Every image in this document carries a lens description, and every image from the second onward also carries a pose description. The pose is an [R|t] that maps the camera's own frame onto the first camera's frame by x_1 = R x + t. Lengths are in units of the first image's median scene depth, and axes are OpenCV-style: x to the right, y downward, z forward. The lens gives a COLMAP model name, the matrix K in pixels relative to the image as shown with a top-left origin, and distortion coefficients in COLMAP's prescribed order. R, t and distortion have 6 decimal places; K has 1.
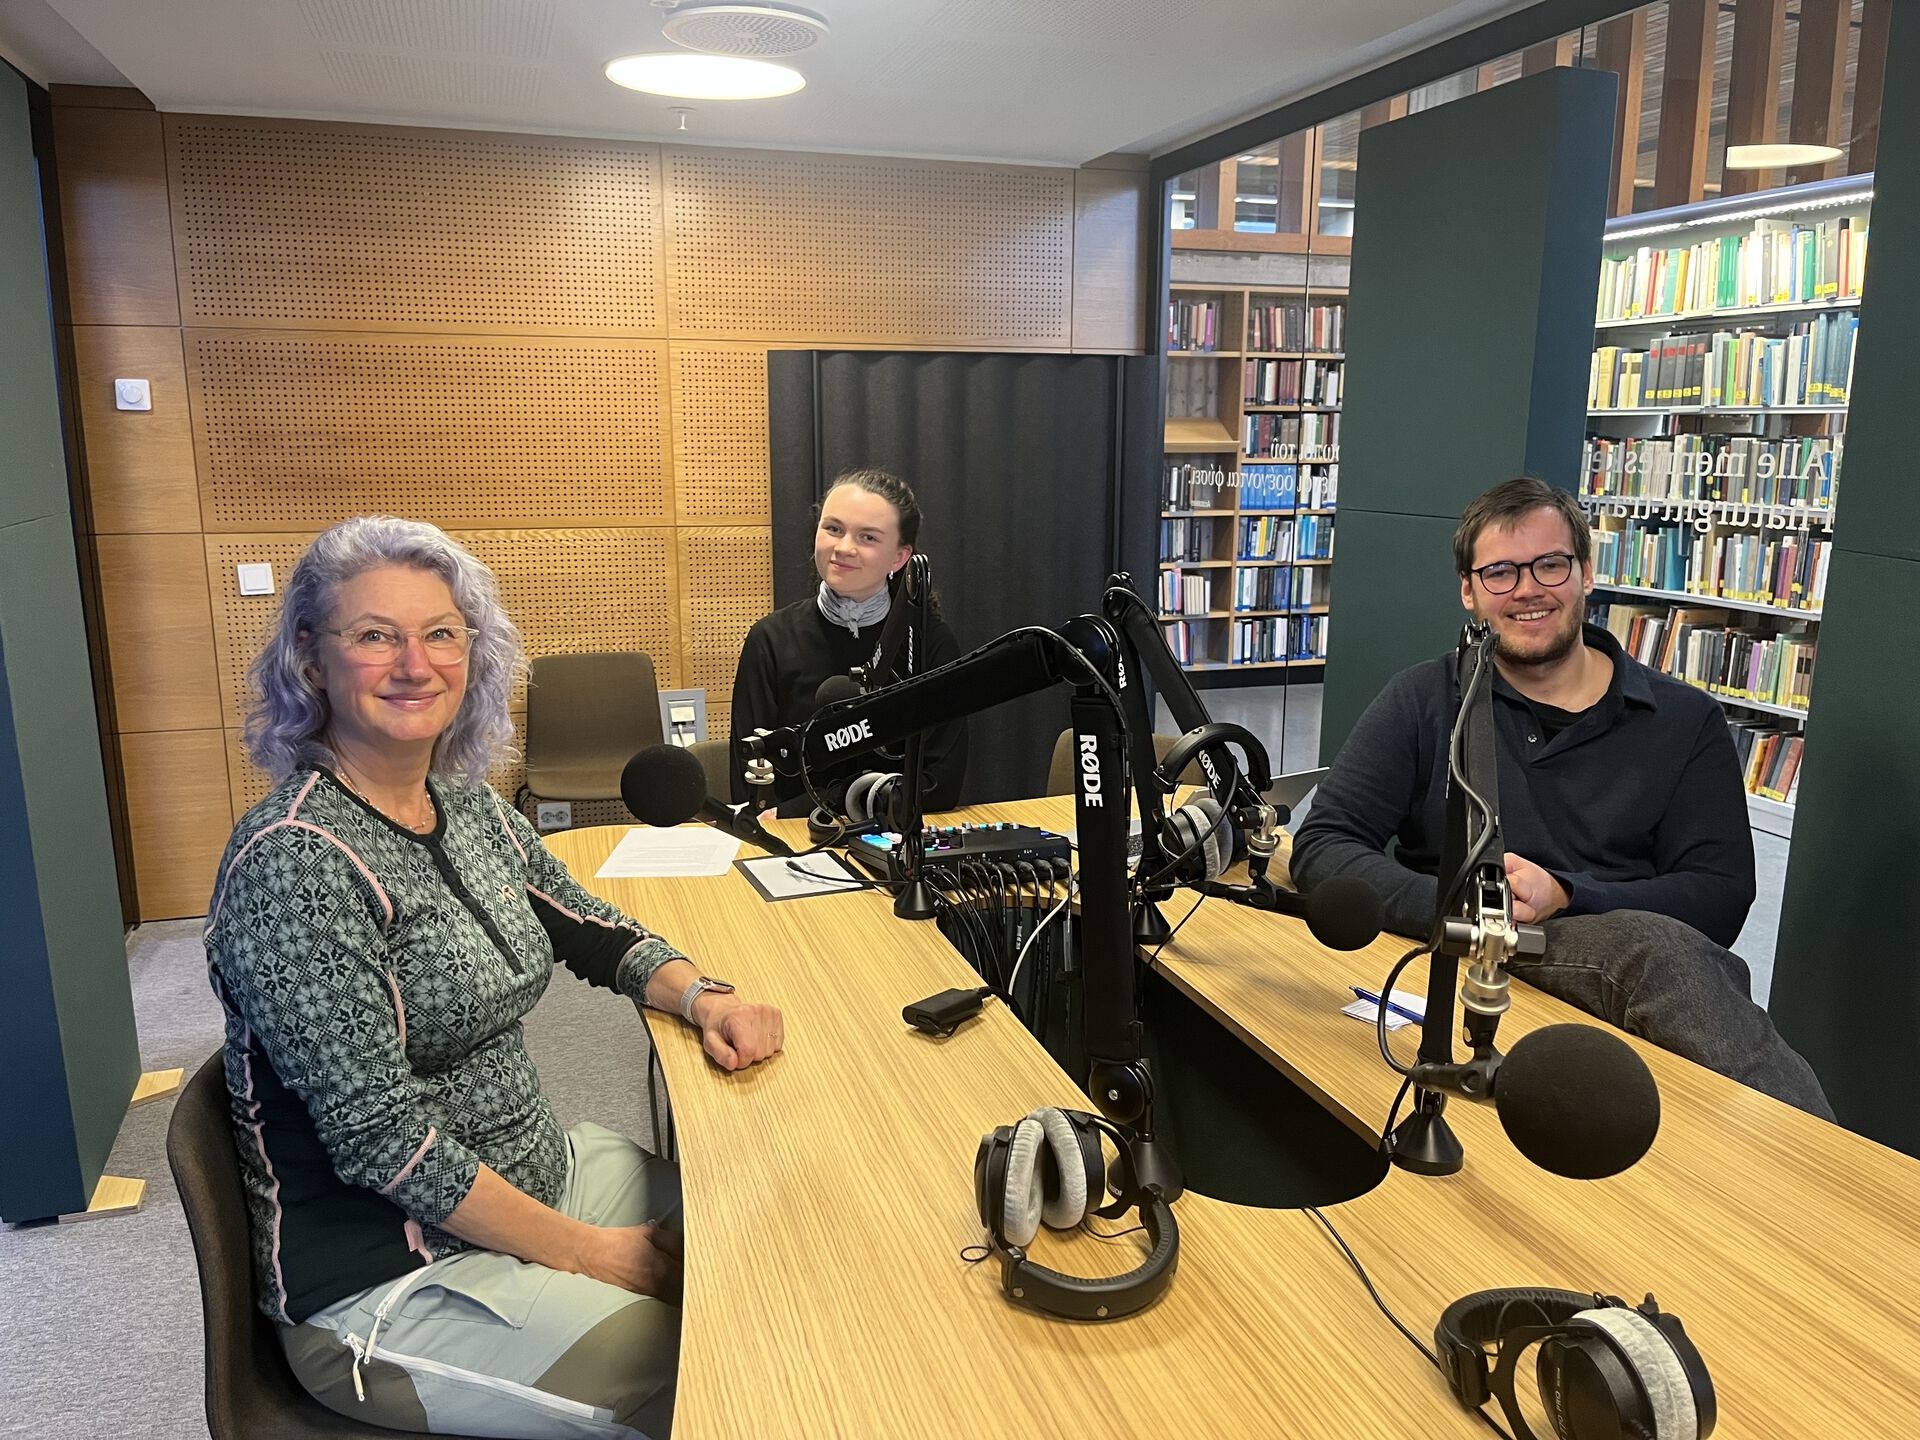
lens RADIAL K [[1467.7, 0, 979.6], [0, 1467.7, 741.4], [0, 0, 1]] dist [0.022490, 0.013107]
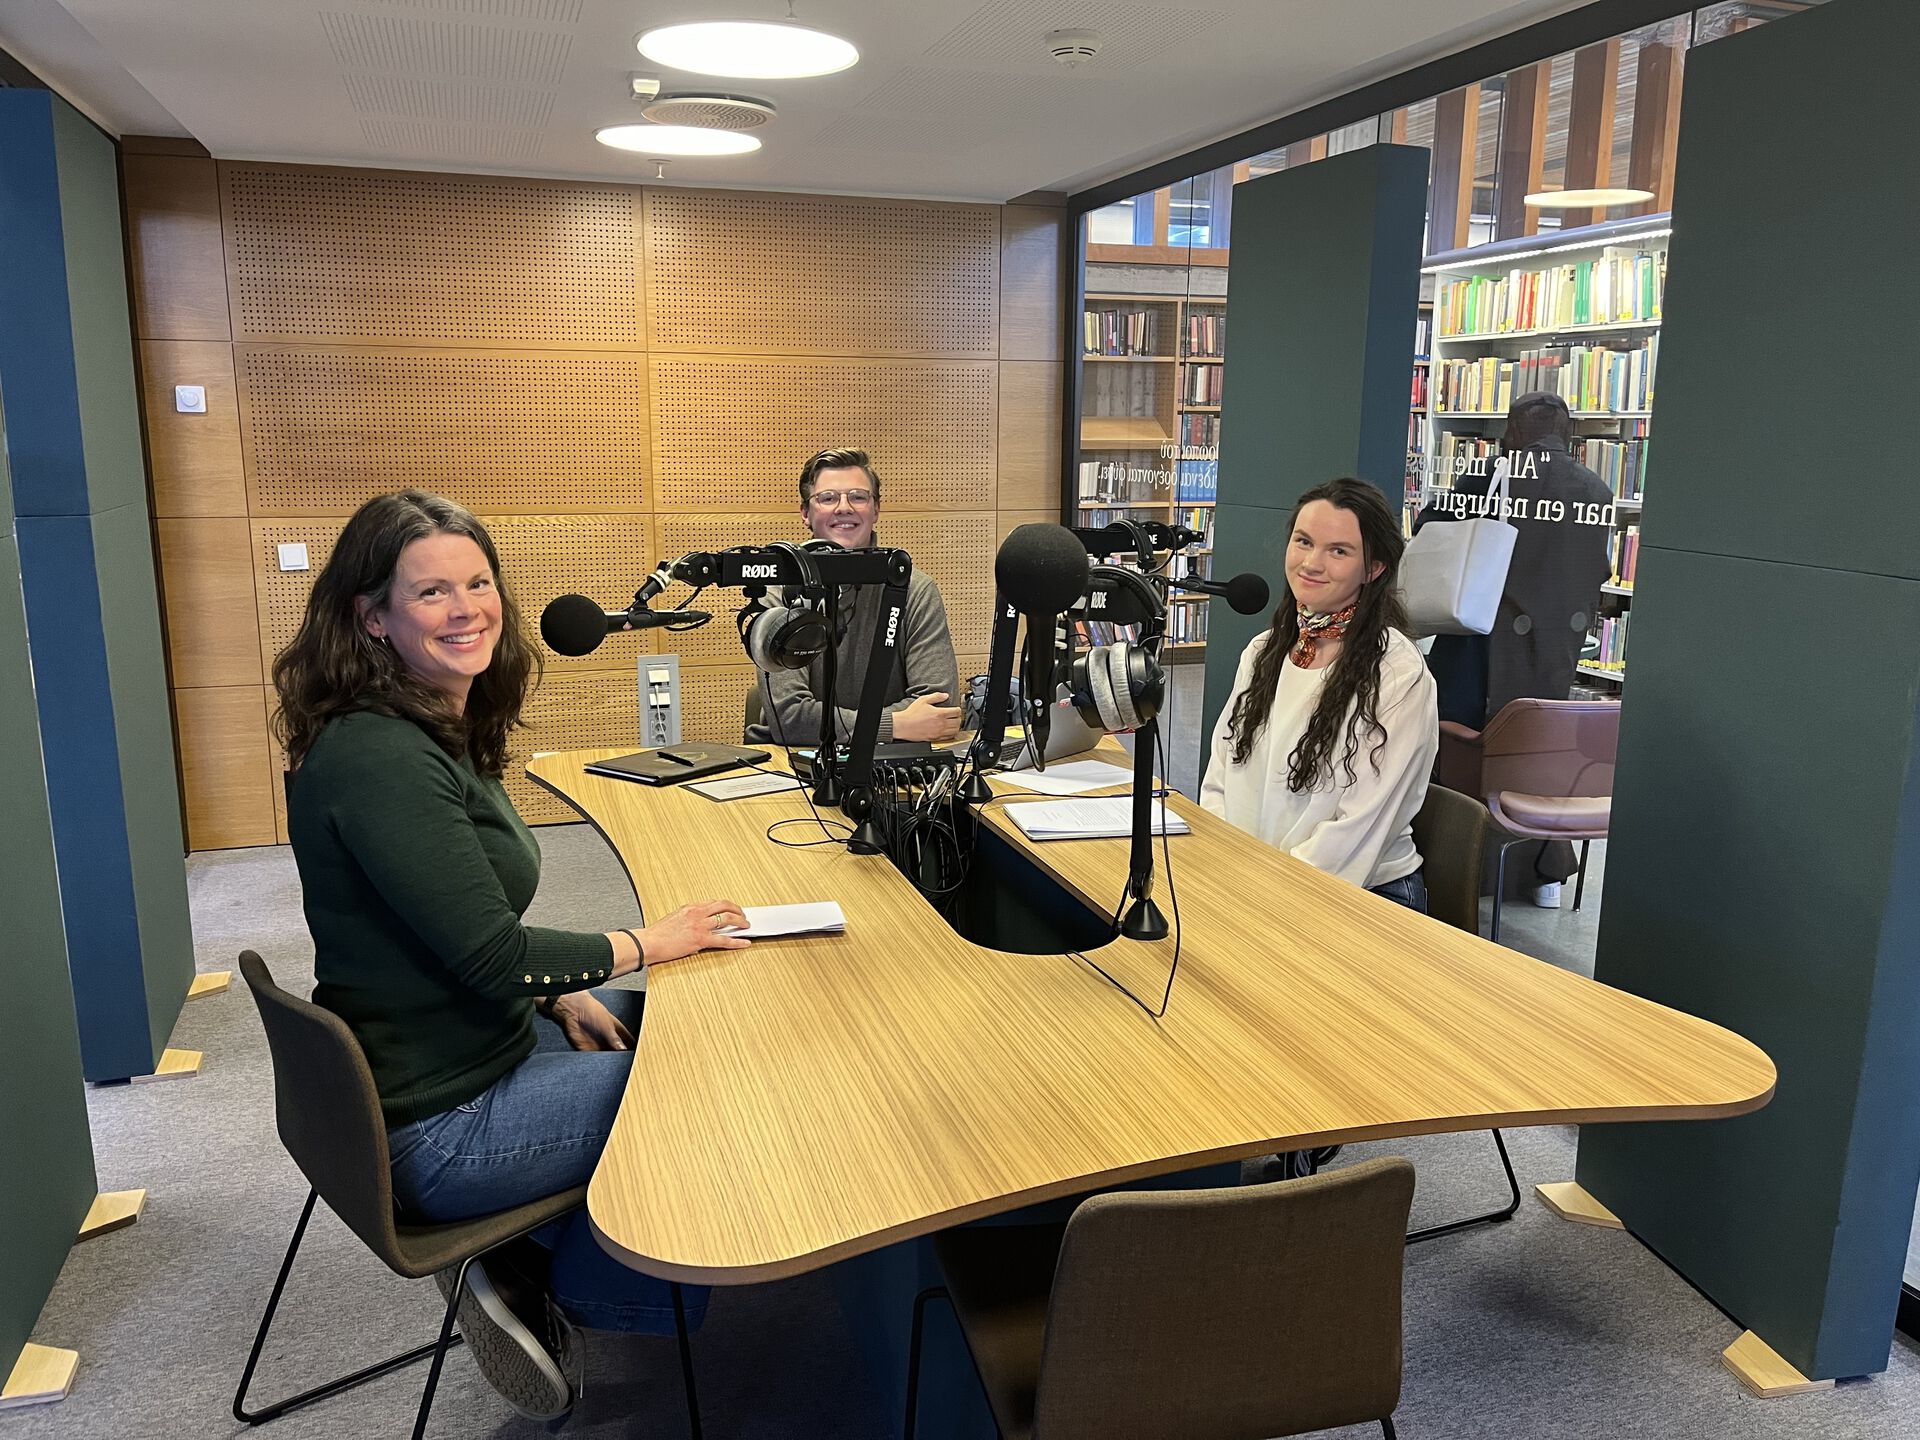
lens RADIAL K [[1454.4, 0, 960.0], [0, 1454.4, 720.0], [0, 0, 1]] dist [0.032125, 0.004717]
pose [[0.999995, 0.003226, -0.000323, 0.037098], [-0.003228, 0.999966, -0.007534, 0.025407], [0.000299, 0.007535, 0.999972, -0.153237]]
